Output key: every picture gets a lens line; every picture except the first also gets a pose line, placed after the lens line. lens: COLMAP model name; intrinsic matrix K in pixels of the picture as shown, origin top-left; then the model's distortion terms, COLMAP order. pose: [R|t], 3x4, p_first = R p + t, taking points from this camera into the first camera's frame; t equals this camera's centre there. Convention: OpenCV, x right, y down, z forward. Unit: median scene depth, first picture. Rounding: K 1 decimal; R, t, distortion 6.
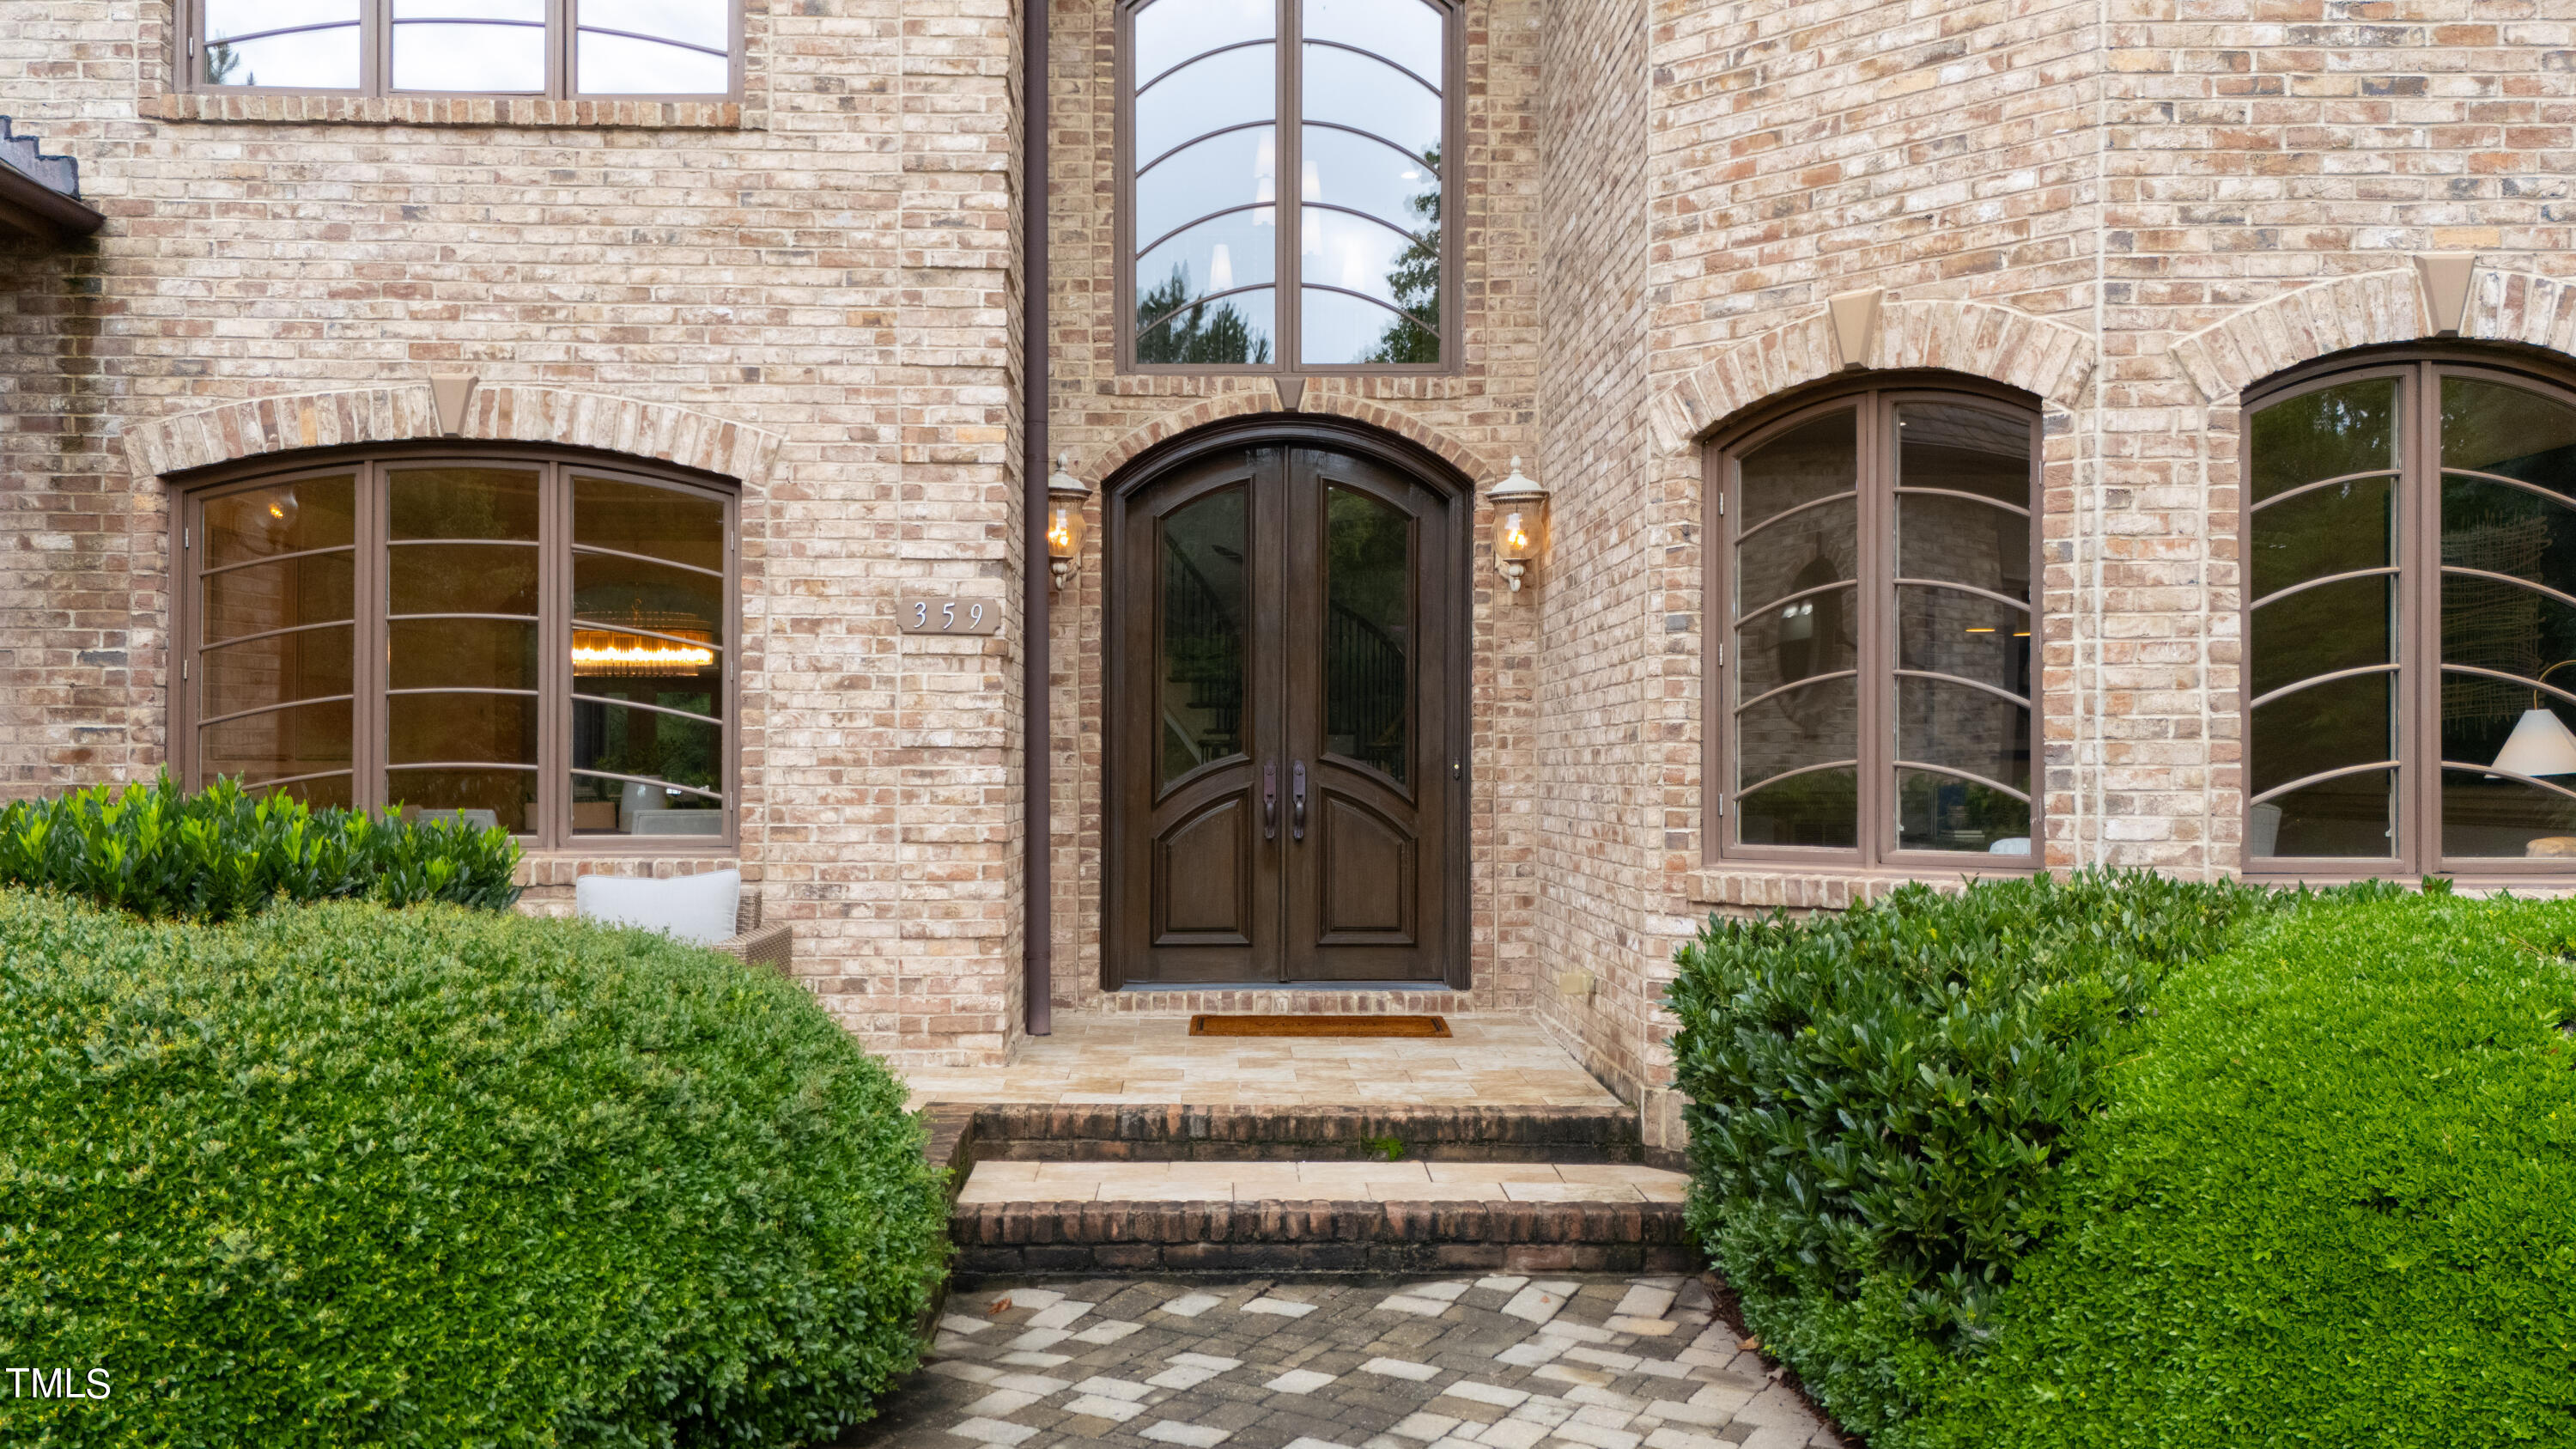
lens RADIAL K [[1918.8, 0, 1286.7], [0, 1918.8, 740.0], [0, 0, 1]] dist [0.016183, -0.005860]
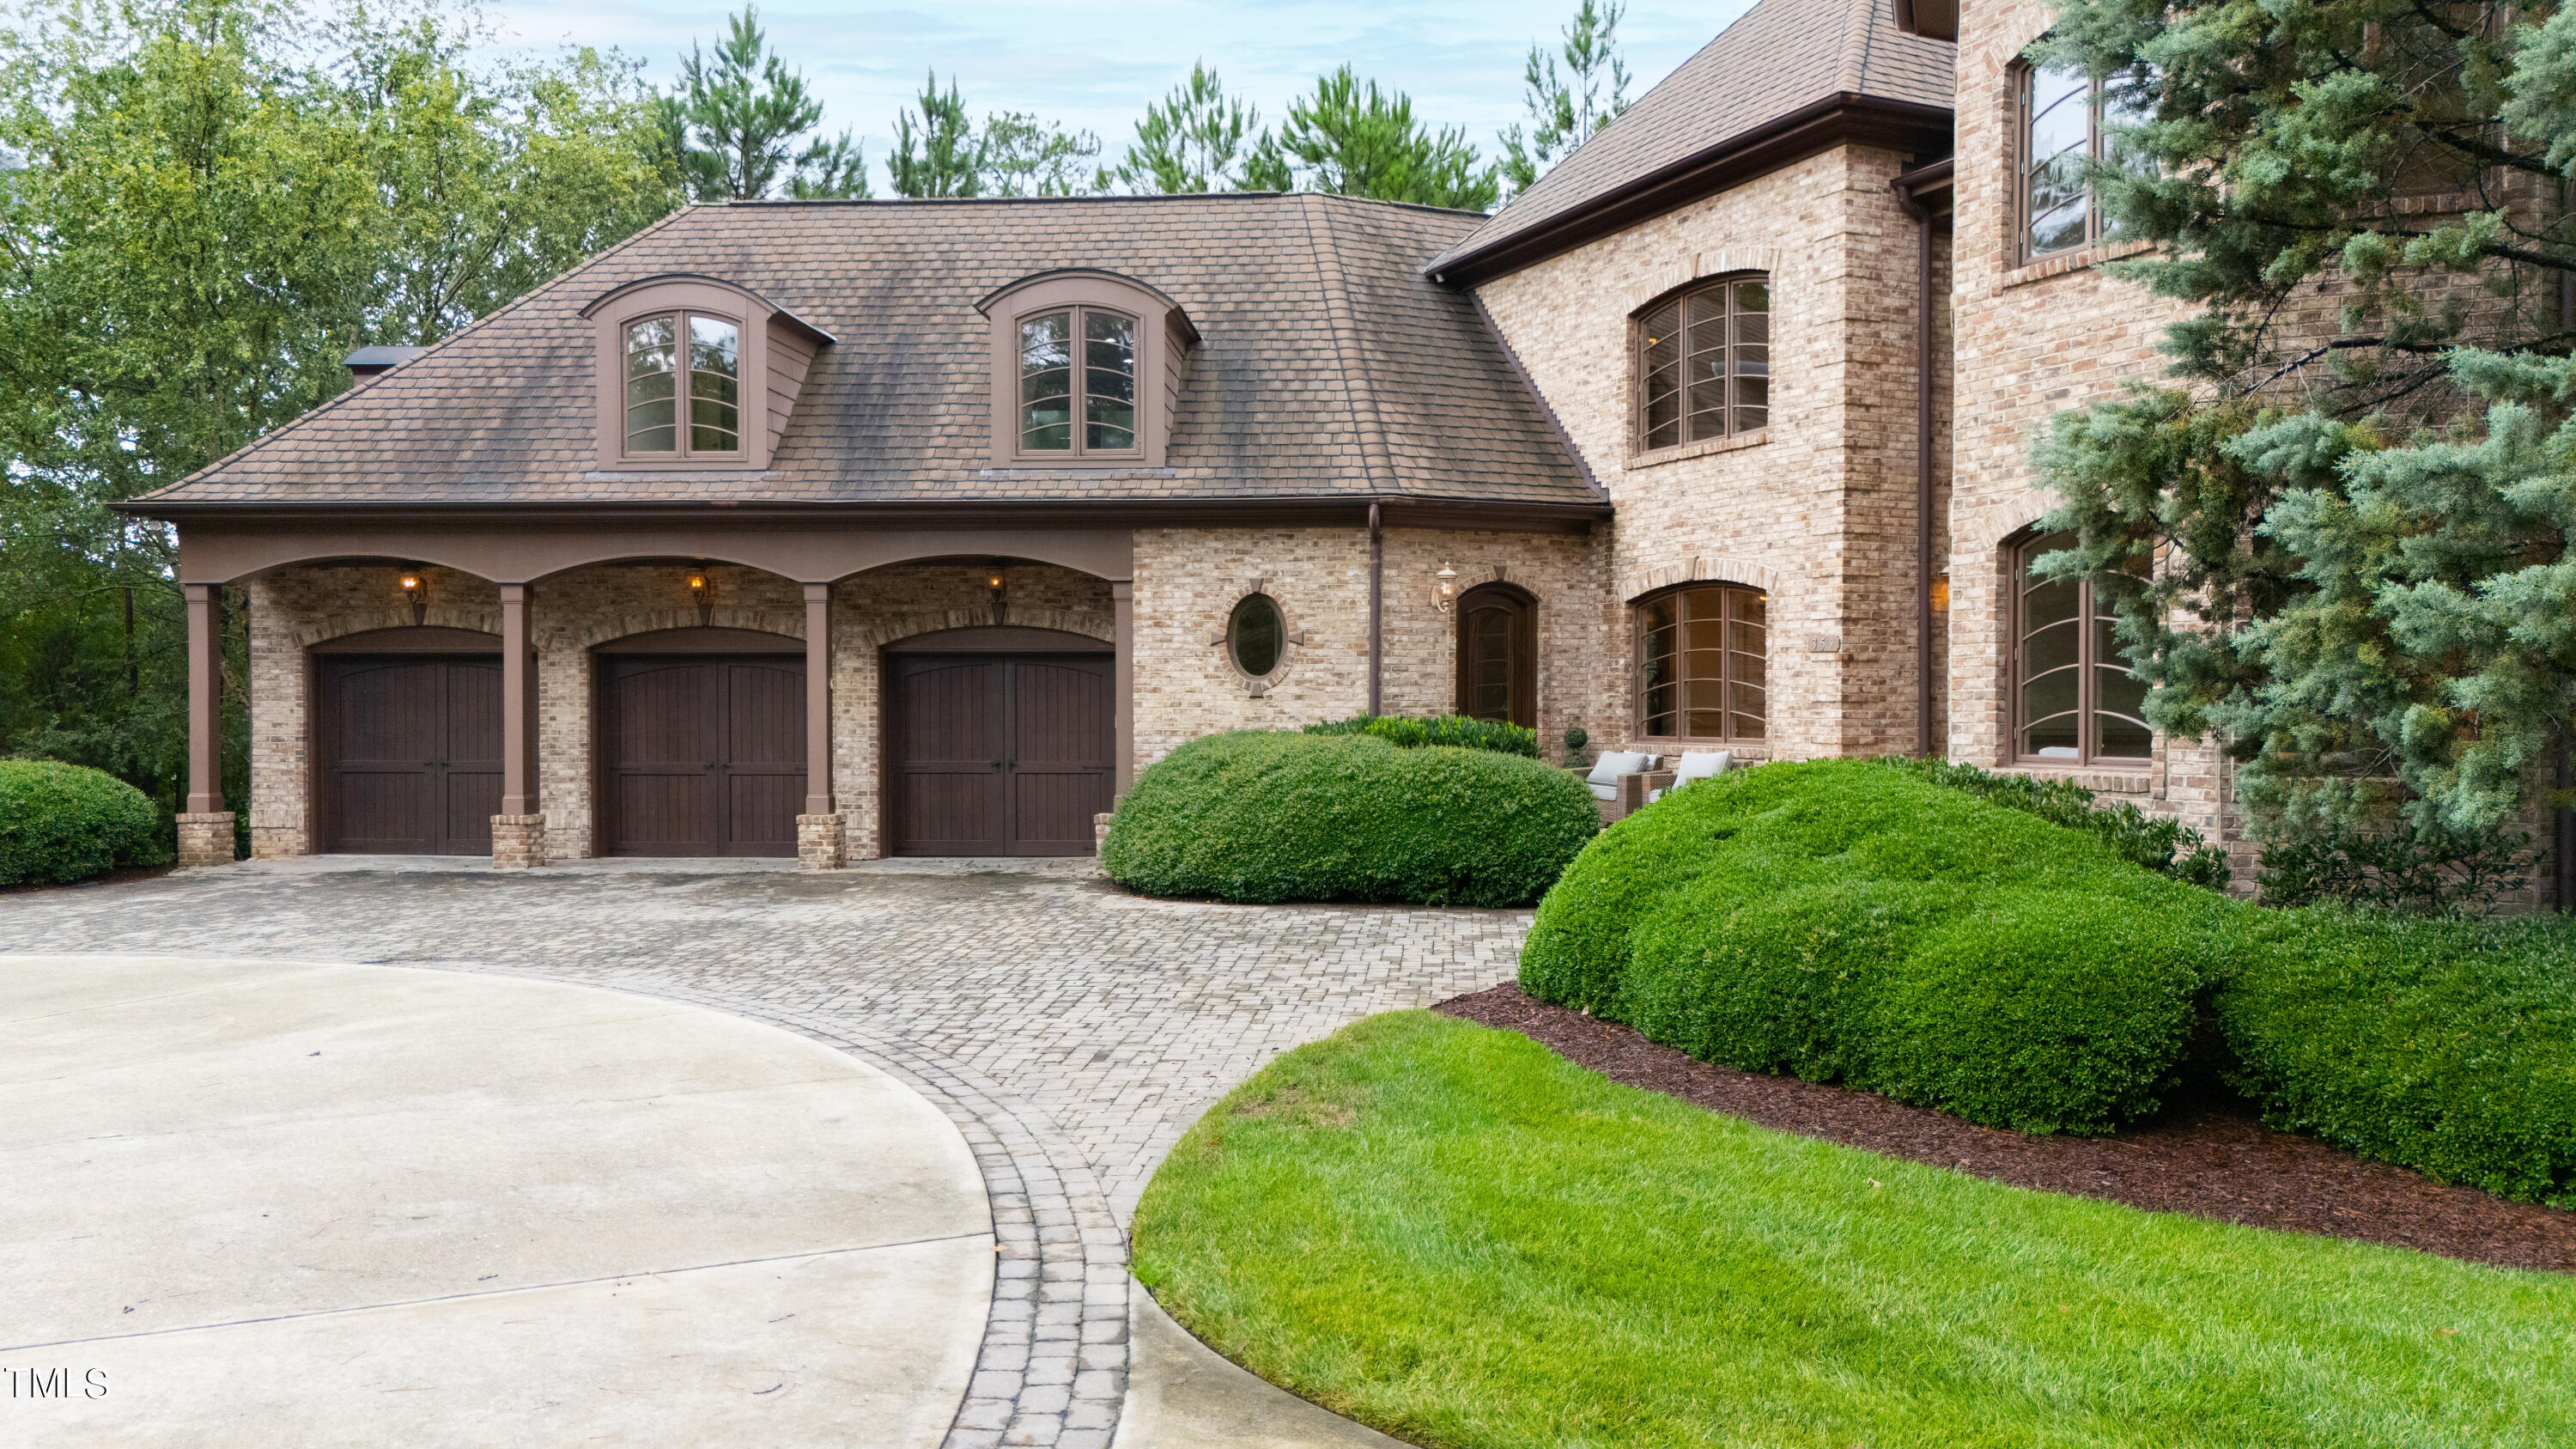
lens RADIAL K [[1918.8, 0, 1288.8], [0, 1918.8, 720.7], [0, 0, 1]] dist [0.016183, -0.005860]
pose [[0.379894, 0.009163, -0.924985, 1.731711], [0.010031, 0.999851, 0.014025, -0.012457], [0.924976, -0.014607, 0.379746, -0.466053]]
